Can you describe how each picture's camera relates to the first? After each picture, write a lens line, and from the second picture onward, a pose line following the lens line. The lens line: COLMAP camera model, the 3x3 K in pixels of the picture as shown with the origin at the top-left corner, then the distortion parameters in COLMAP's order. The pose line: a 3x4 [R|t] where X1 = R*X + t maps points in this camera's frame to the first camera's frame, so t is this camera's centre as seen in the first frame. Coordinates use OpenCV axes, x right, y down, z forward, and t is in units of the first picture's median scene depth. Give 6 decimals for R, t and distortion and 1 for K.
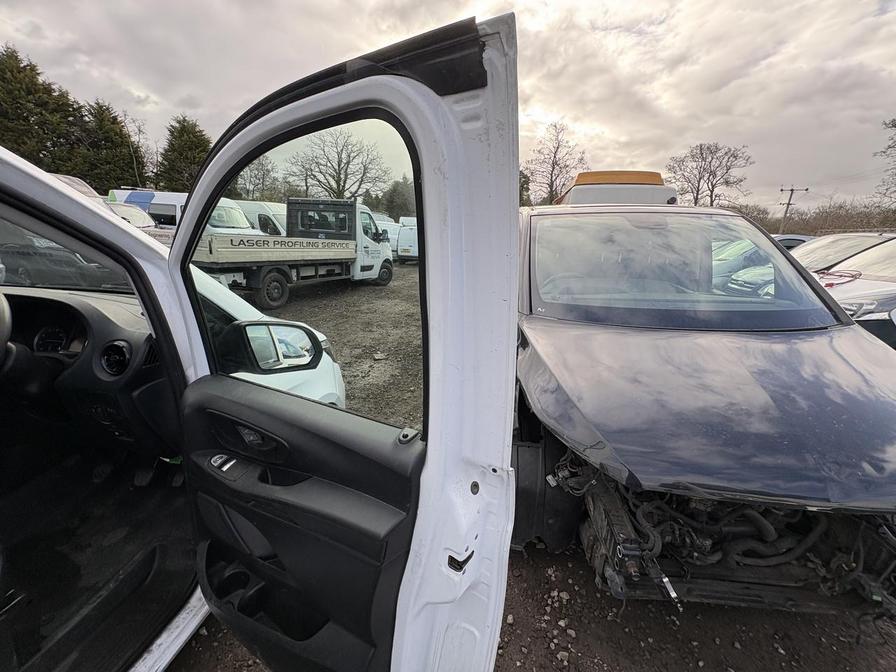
lens RADIAL K [[356.8, 0, 450.4], [0, 356.8, 337.6], [0, 0, 1]] dist [-0.001828, -0.000116]
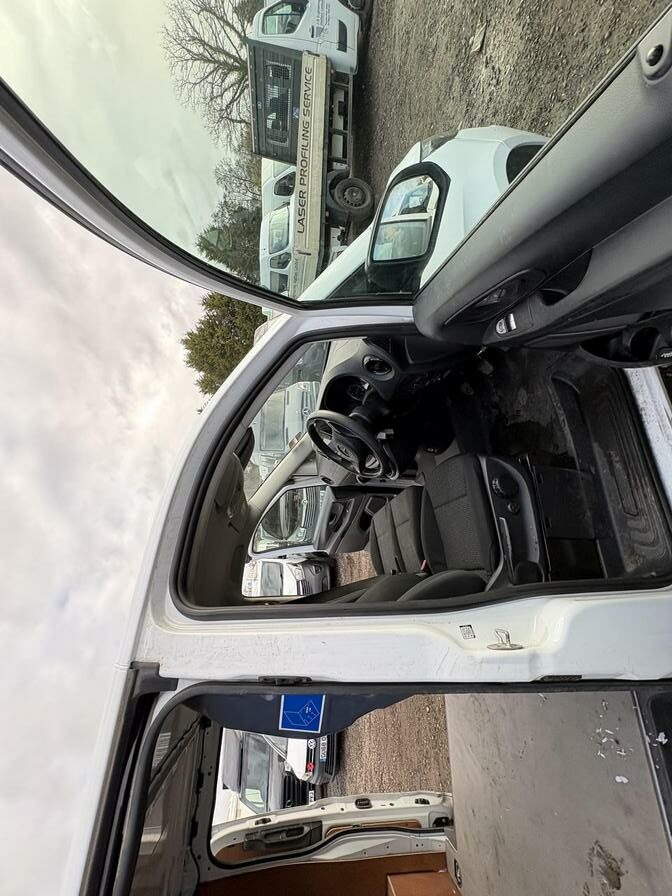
lens RADIAL K [[359.1, 0, 336.0], [0, 359.1, 448.0], [0, 0, 1]] dist [0.001565, 0.000451]
pose [[0.098009, -0.468155, -0.878194, -0.002156], [0.968234, 0.248832, -0.024592, 0.002913], [0.230036, -0.847888, 0.477672, 0.020322]]
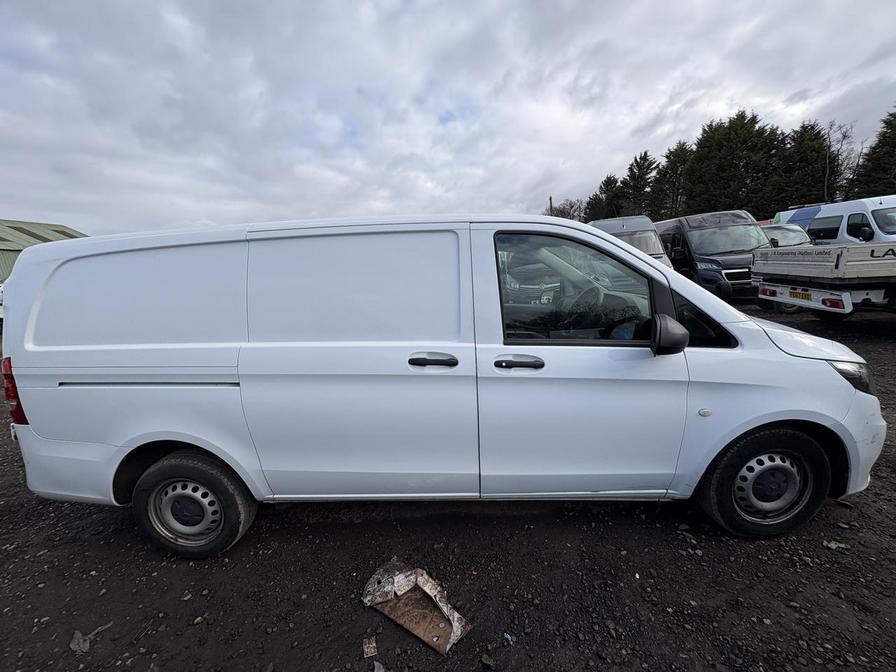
lens RADIAL K [[359.1, 0, 445.7], [0, 359.1, 335.5], [0, 0, 1]] dist [0.001565, 0.000451]
pose [[0.082488, 0.131225, -0.987915, 0.113765], [-0.188062, 0.975533, 0.113878, 0.008733], [0.978687, 0.176395, 0.105148, -0.025748]]
